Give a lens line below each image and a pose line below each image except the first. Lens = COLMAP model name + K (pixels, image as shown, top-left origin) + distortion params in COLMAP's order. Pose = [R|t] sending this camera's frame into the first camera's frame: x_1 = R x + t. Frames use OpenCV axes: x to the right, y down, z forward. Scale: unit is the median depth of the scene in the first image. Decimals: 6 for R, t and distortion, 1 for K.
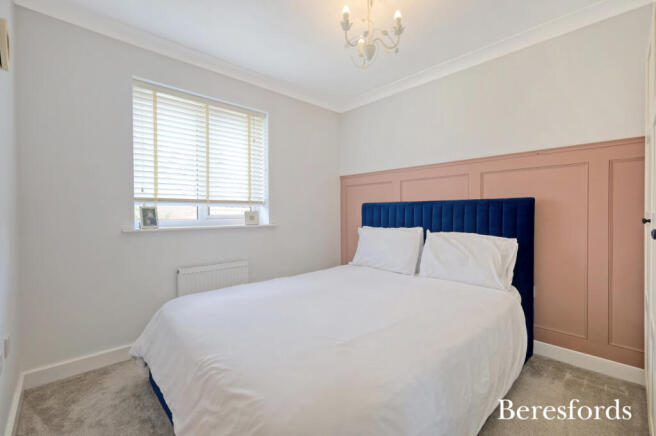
lens RADIAL K [[286.4, 0, 330.7], [0, 286.4, 216.7], [0, 0, 1]] dist [0.003440, 0.000311]
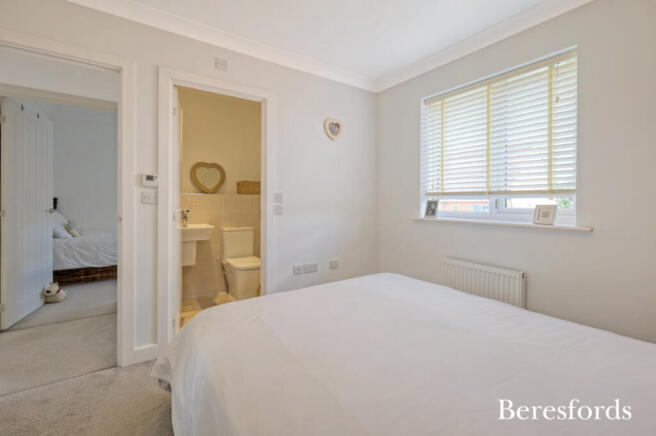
lens RADIAL K [[286.4, 0, 335.8], [0, 286.4, 205.0], [0, 0, 1]] dist [0.003440, 0.000311]
pose [[-0.126137, 0.013131, -0.991926, 0.556225], [-0.022934, 0.999607, 0.016149, -0.021569], [0.991748, 0.024786, -0.125786, 0.686150]]
